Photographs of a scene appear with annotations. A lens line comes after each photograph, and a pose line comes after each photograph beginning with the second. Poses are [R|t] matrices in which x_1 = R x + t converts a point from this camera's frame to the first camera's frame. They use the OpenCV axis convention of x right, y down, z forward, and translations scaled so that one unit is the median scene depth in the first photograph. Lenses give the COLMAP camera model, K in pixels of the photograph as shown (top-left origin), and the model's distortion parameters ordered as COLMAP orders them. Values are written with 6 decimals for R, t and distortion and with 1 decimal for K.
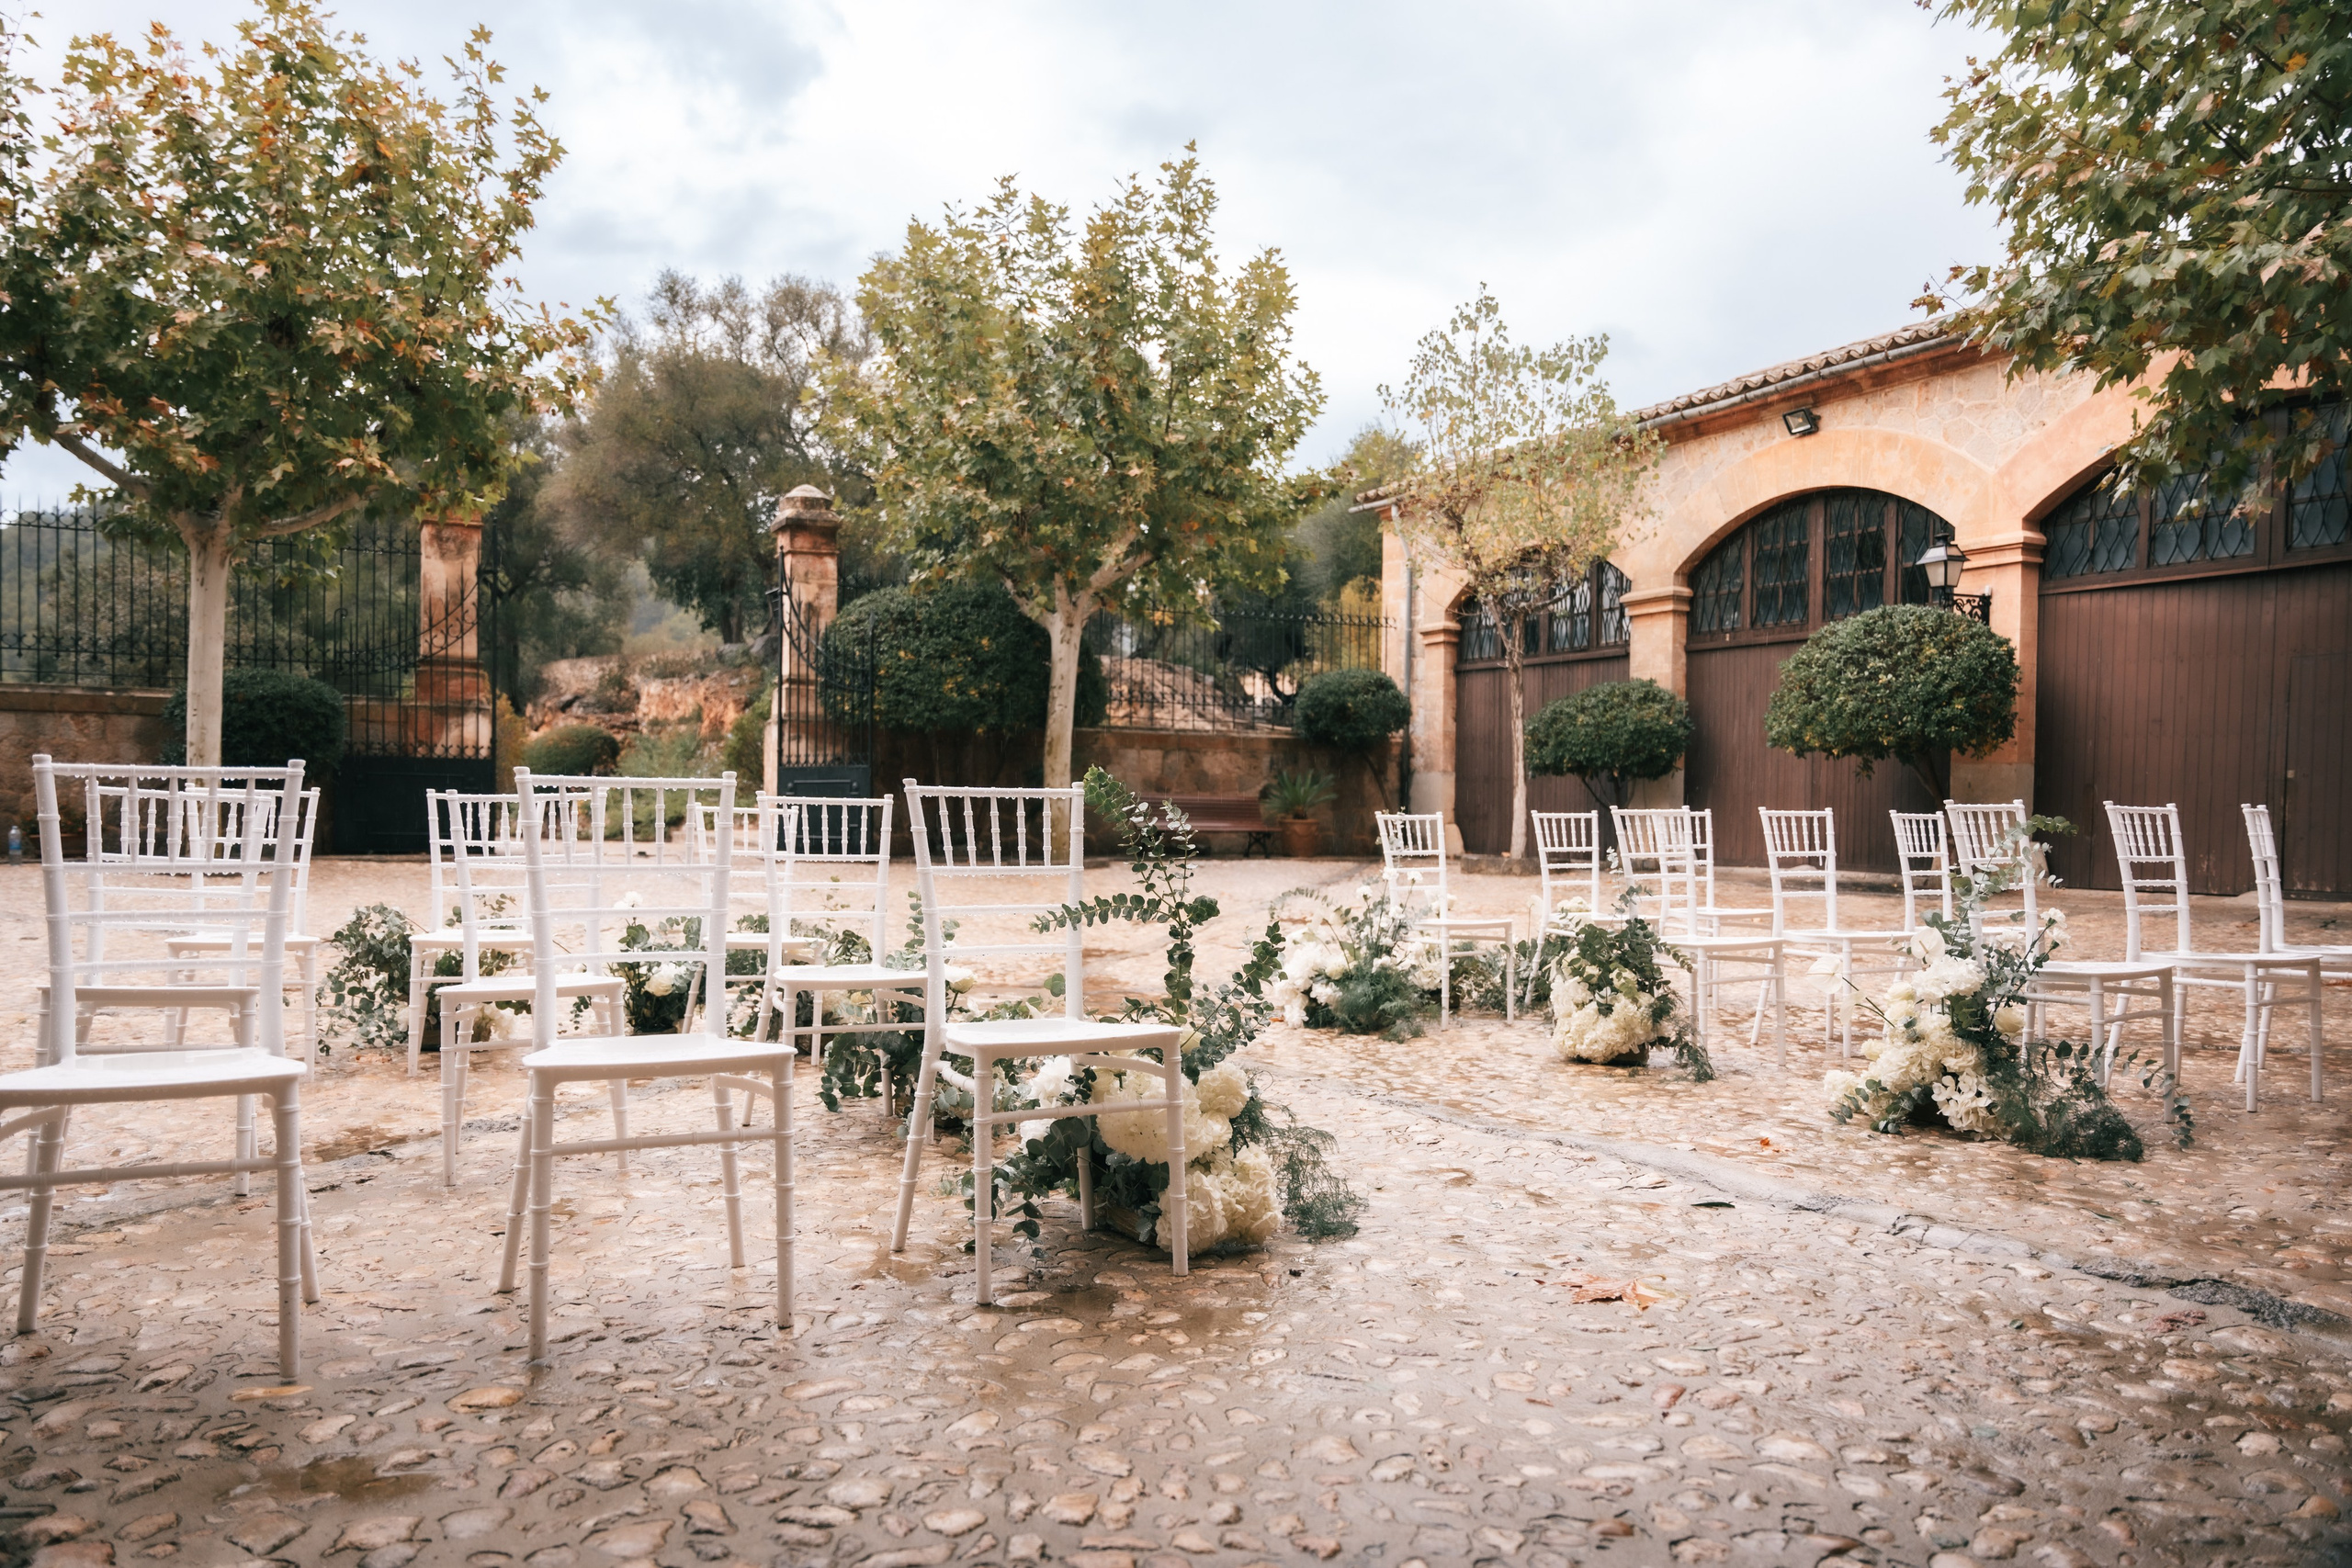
lens RADIAL K [[1621.9, 0, 1176.0], [0, 1621.9, 784.0], [0, 0, 1]] dist [0.005093, 0.001536]
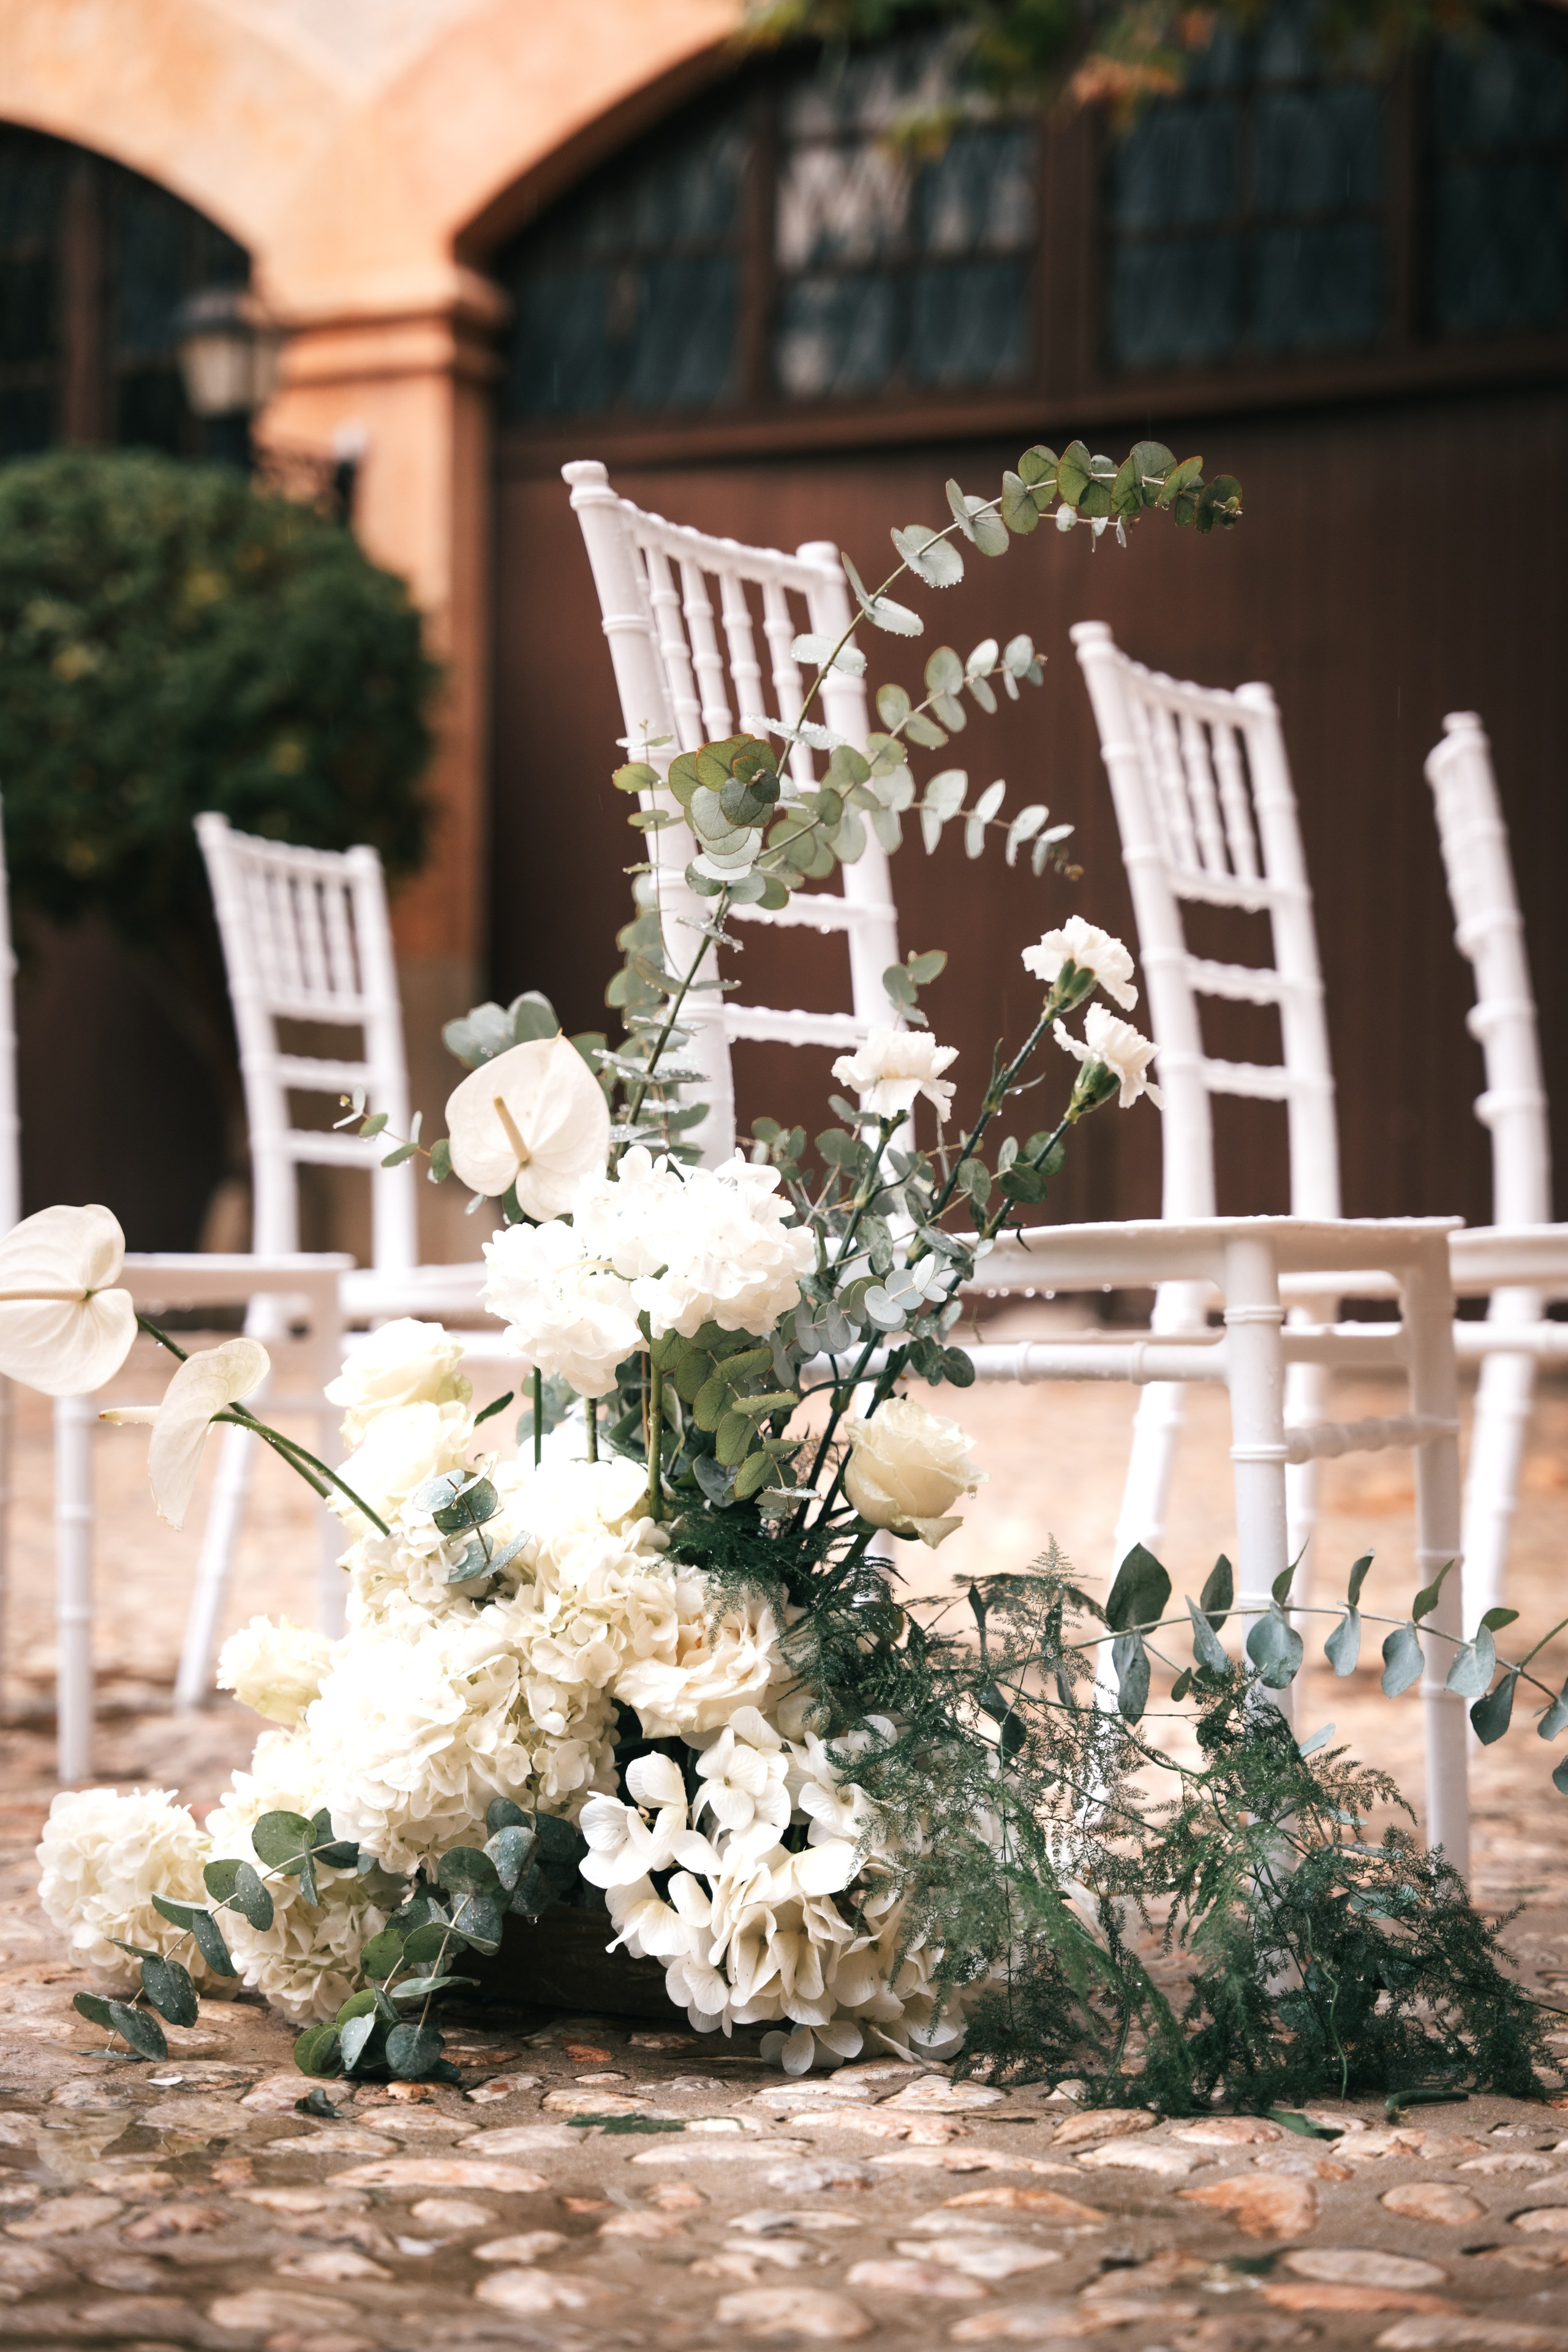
lens RADIAL K [[4894.1, 0, 784.0], [0, 4894.1, 1176.0], [0, 0, 1]] dist [0.028442, 0.085685]
pose [[0.844479, -0.002629, 0.535582, 0.169605], [-0.002049, 0.999965, 0.008139, 0.102589], [-0.535584, -0.007971, 0.844444, 0.482885]]
